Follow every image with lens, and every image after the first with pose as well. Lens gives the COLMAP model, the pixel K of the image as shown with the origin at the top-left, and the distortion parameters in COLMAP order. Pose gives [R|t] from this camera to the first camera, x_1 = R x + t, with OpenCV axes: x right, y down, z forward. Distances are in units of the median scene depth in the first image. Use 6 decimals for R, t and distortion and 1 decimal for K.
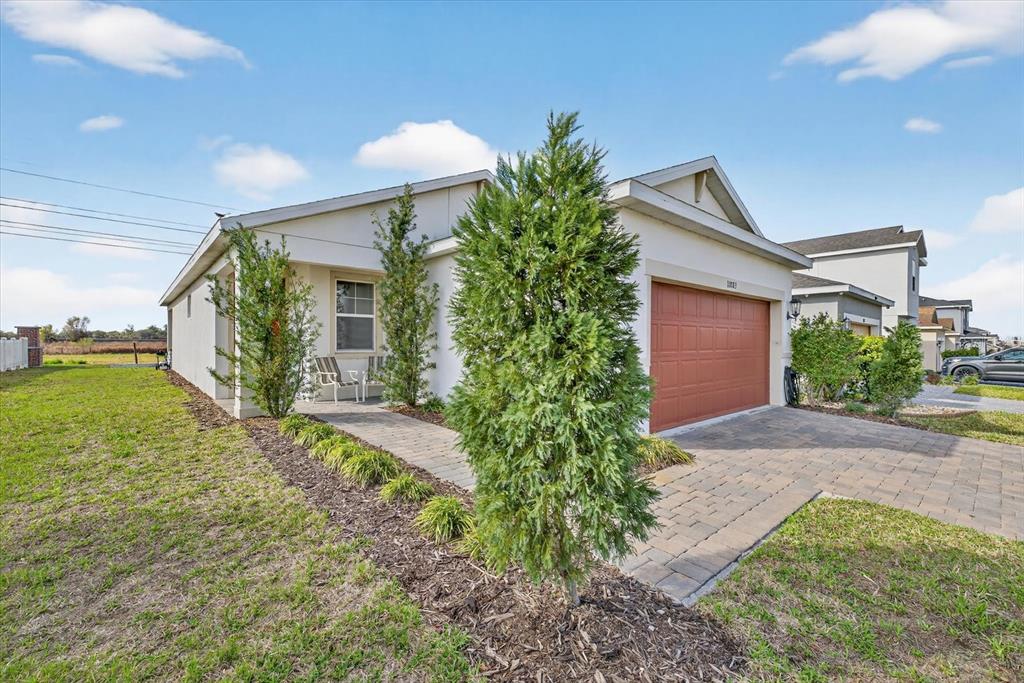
lens RADIAL K [[431.4, 0, 512.0], [0, 431.4, 341.5], [0, 0, 1]] dist [-0.009919, 0.000061]
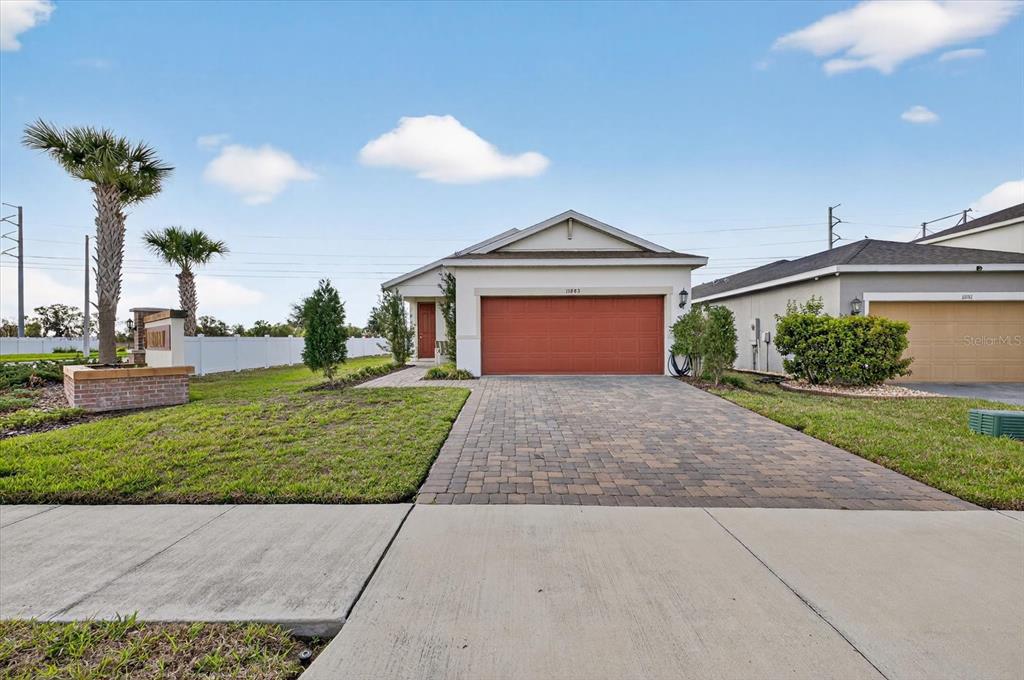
lens RADIAL K [[435.6, 0, 508.3], [0, 435.6, 334.9], [0, 0, 1]] dist [0.005449, -0.000006]
pose [[0.756630, -0.020266, -0.653529, 1.106092], [0.009663, 0.999757, -0.019814, 0.049257], [0.653772, 0.008677, 0.756642, -0.308500]]
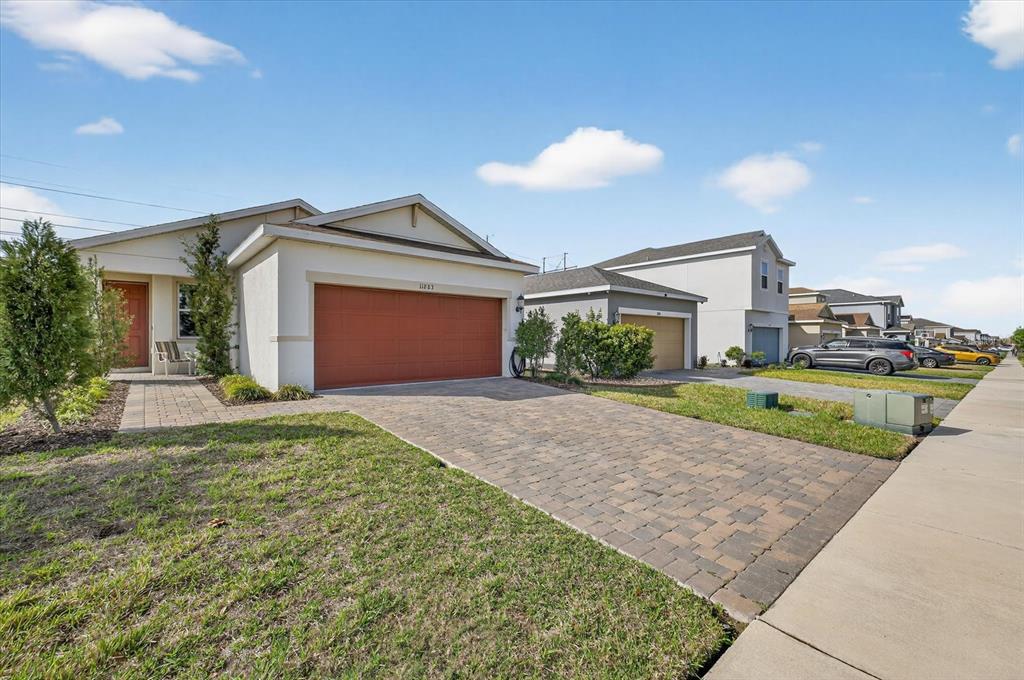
lens RADIAL K [[419.2, 0, 508.7], [0, 419.2, 348.1], [0, 0, 1]] dist [-0.000473, -0.000303]
pose [[0.999966, -0.003653, -0.007339, 0.629854], [0.003813, 0.999752, 0.021939, 0.031819], [0.007258, -0.021966, 0.999732, -0.300806]]
